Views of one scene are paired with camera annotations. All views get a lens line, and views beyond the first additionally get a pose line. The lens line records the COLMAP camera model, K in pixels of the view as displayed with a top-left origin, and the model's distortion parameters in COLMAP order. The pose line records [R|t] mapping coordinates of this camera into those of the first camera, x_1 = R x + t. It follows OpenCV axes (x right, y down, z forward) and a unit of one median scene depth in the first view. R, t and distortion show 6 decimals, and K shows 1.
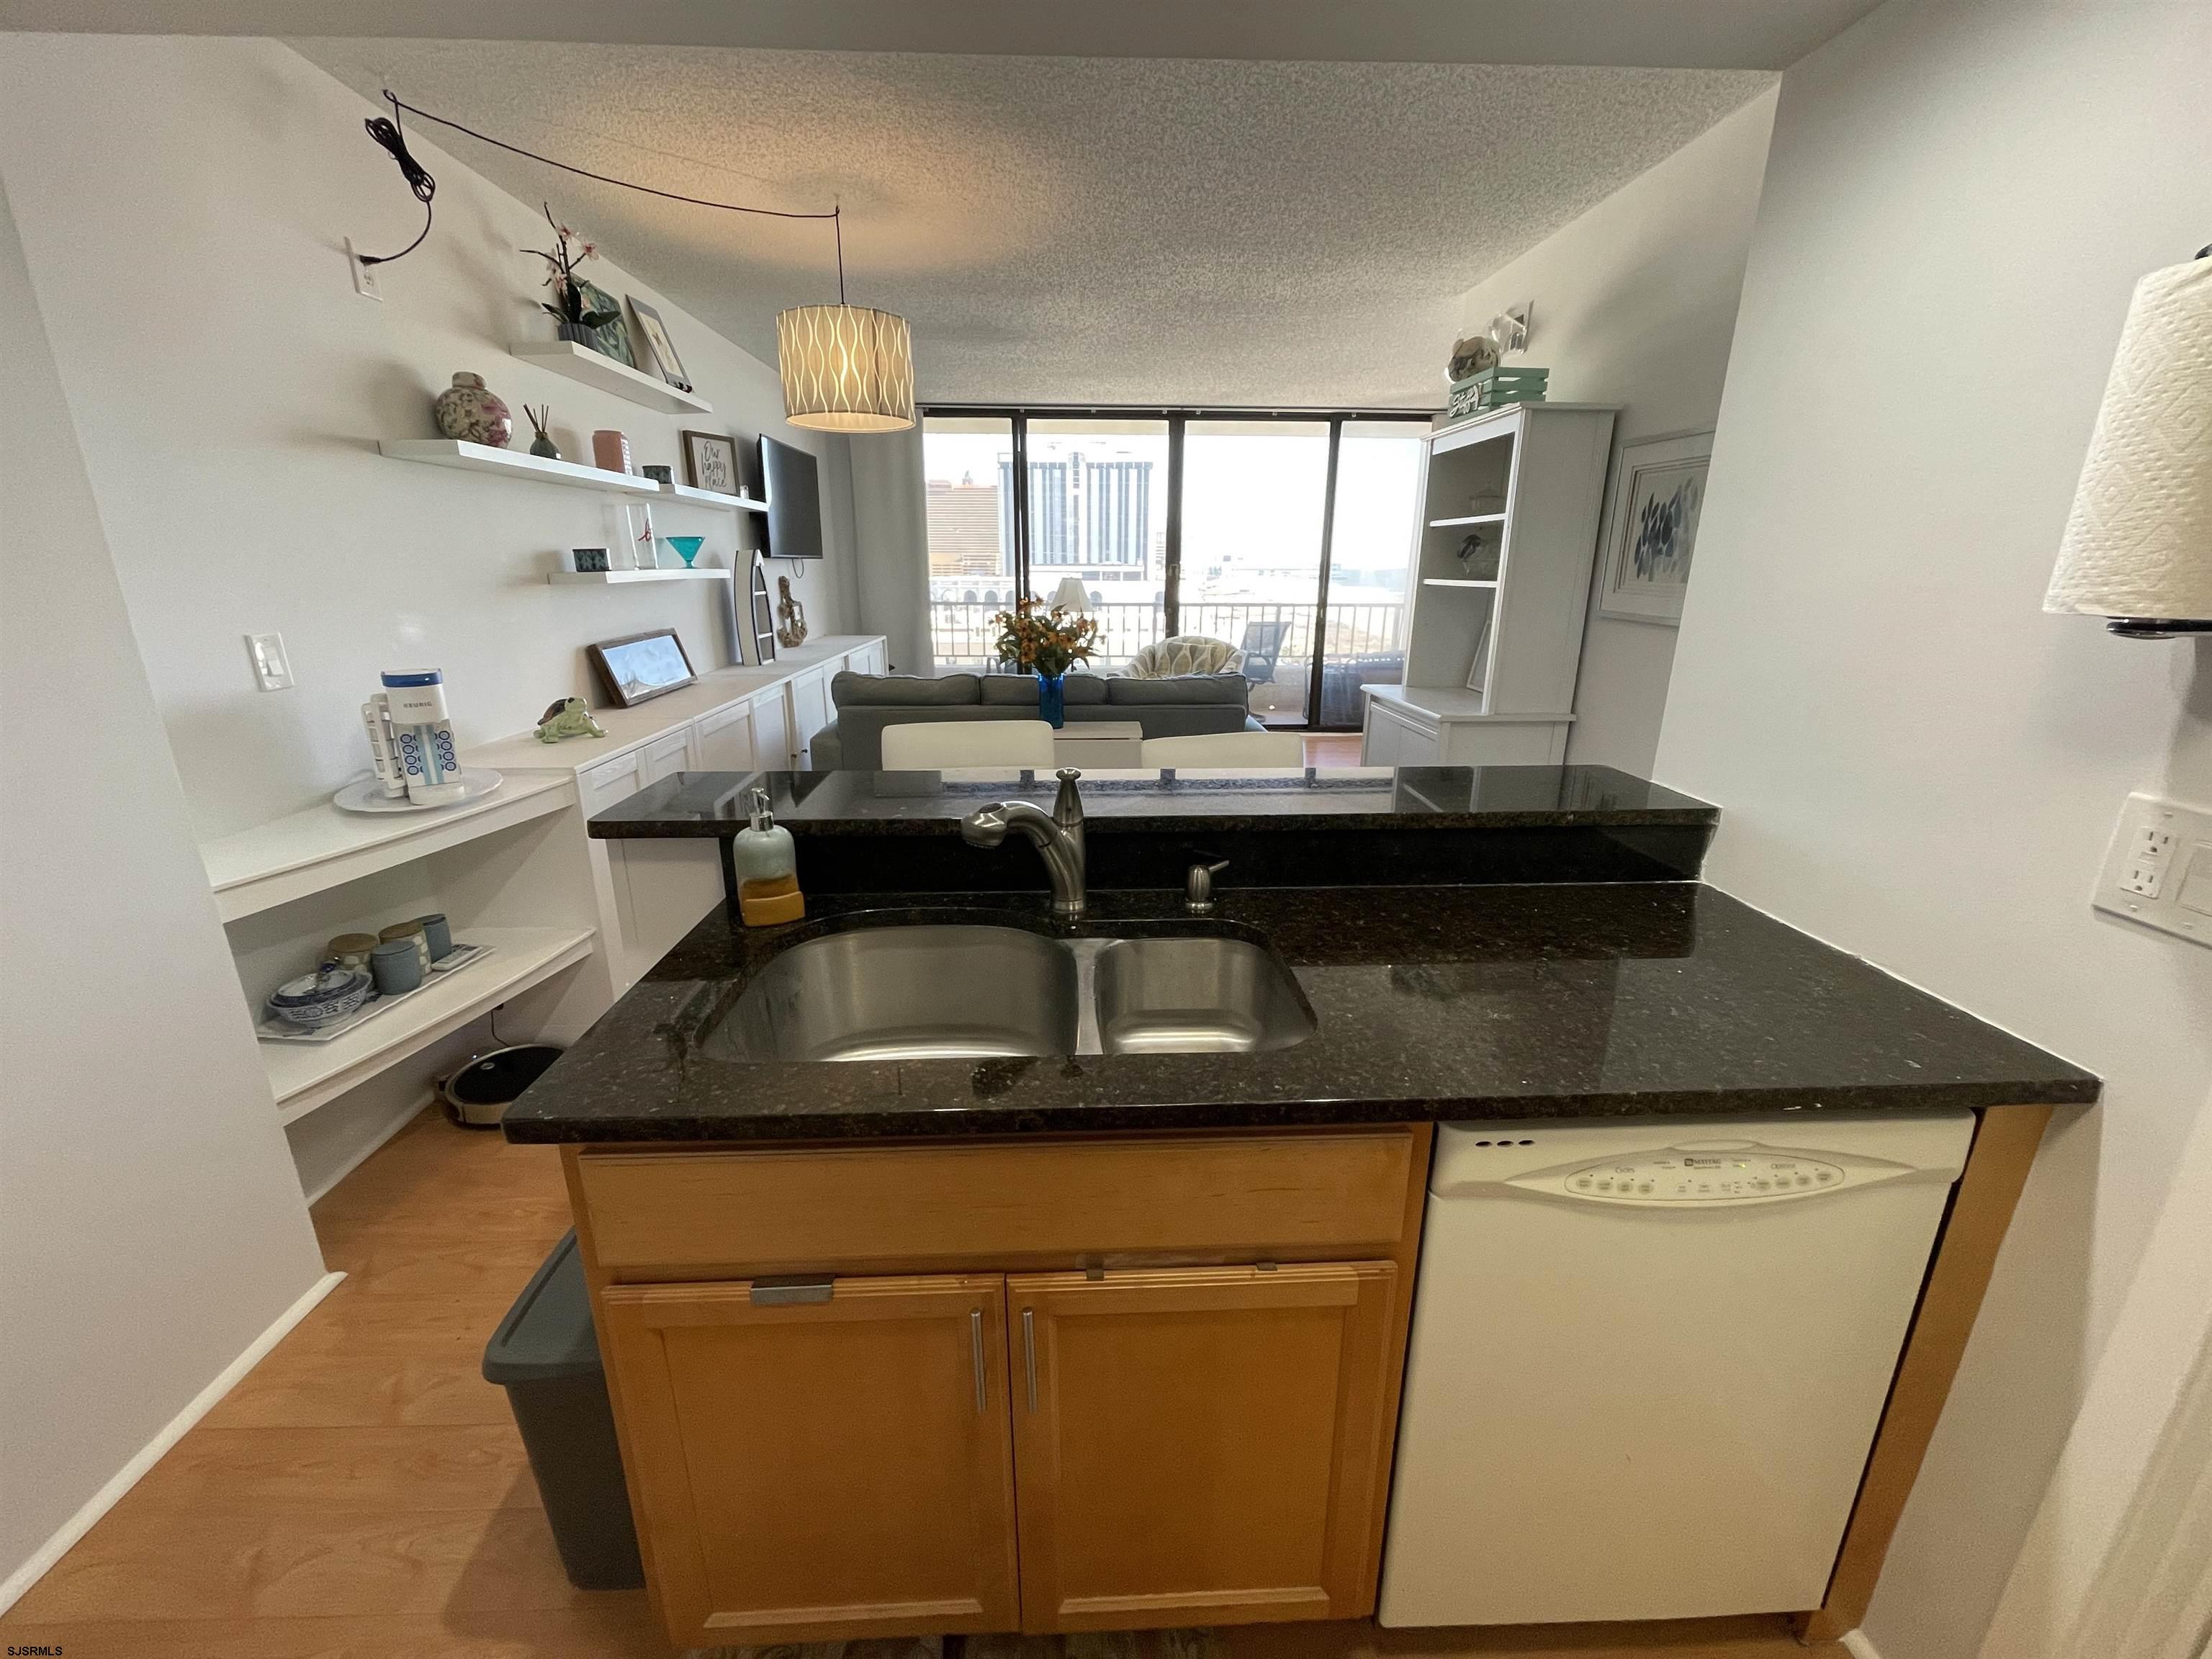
lens RADIAL K [[903.5, 0, 1106.0], [0, 903.5, 829.5], [0, 0, 1]] dist [0.007464, 0.000372]
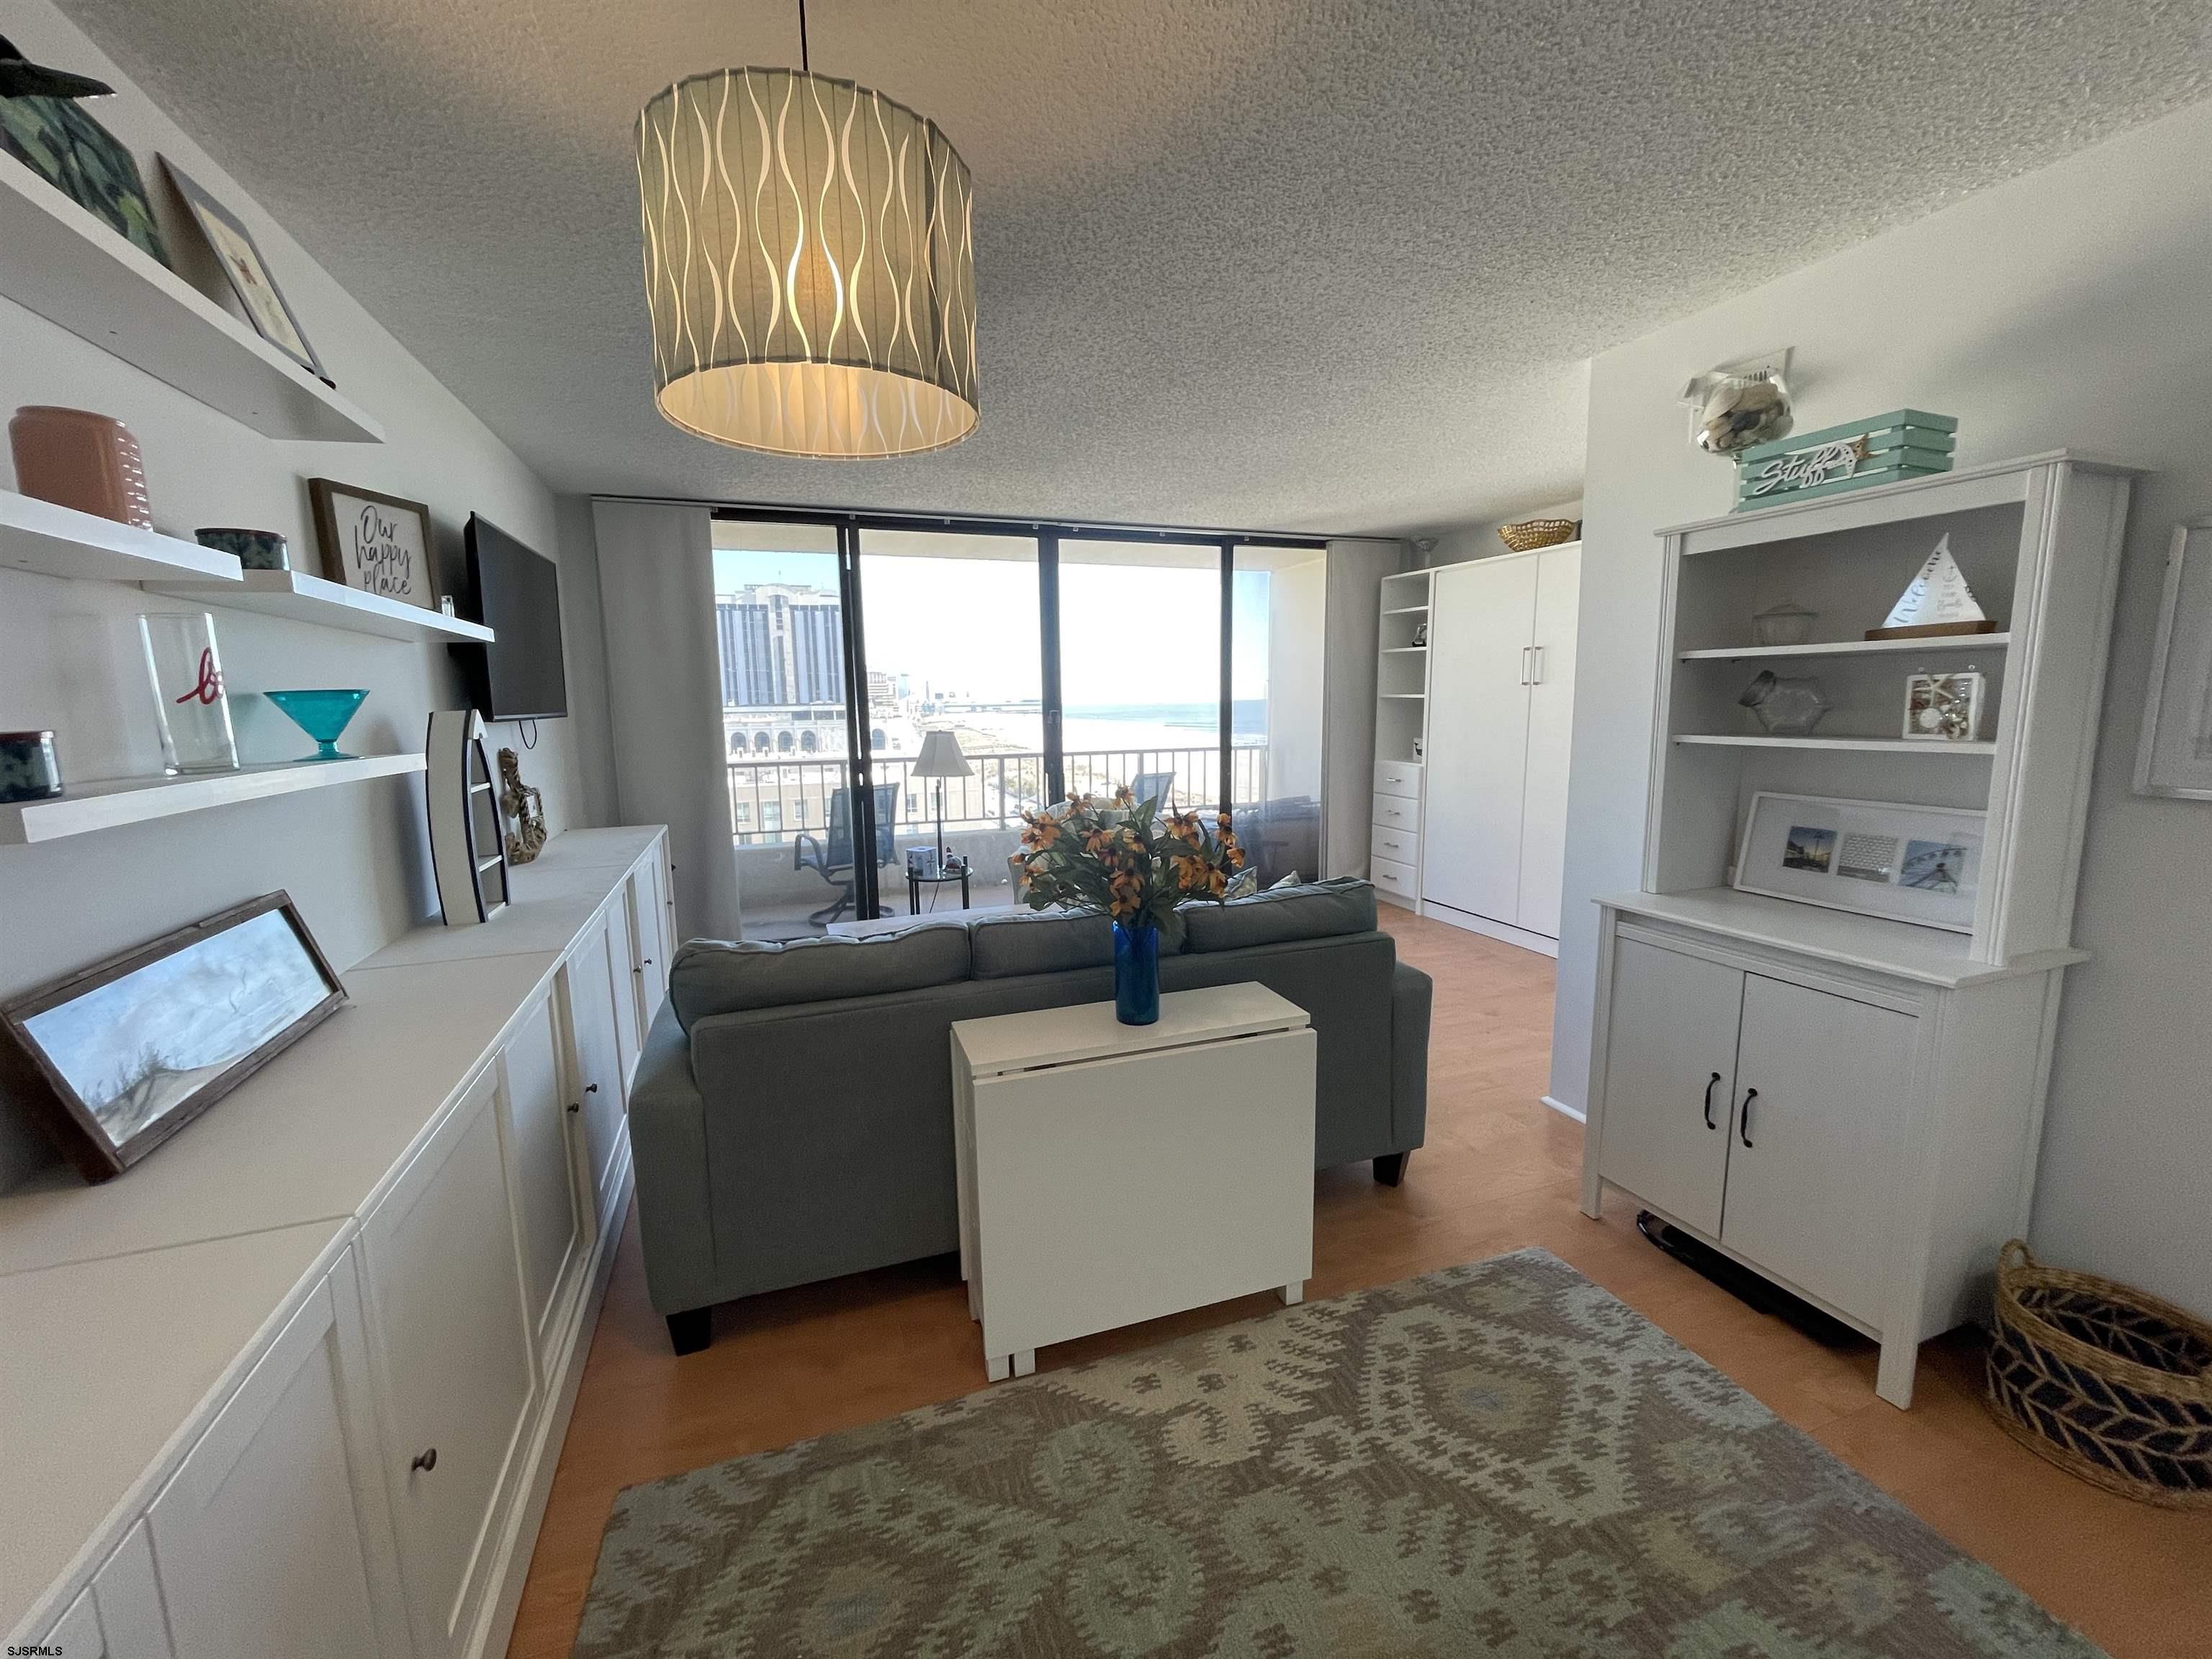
lens RADIAL K [[903.5, 0, 1106.0], [0, 903.5, 829.5], [0, 0, 1]] dist [0.007464, 0.000372]
pose [[0.952841, -0.061029, 0.297270, -0.192214], [0.103095, 0.986409, -0.127942, -0.131101], [-0.285422, 0.152556, 0.946182, 0.394070]]
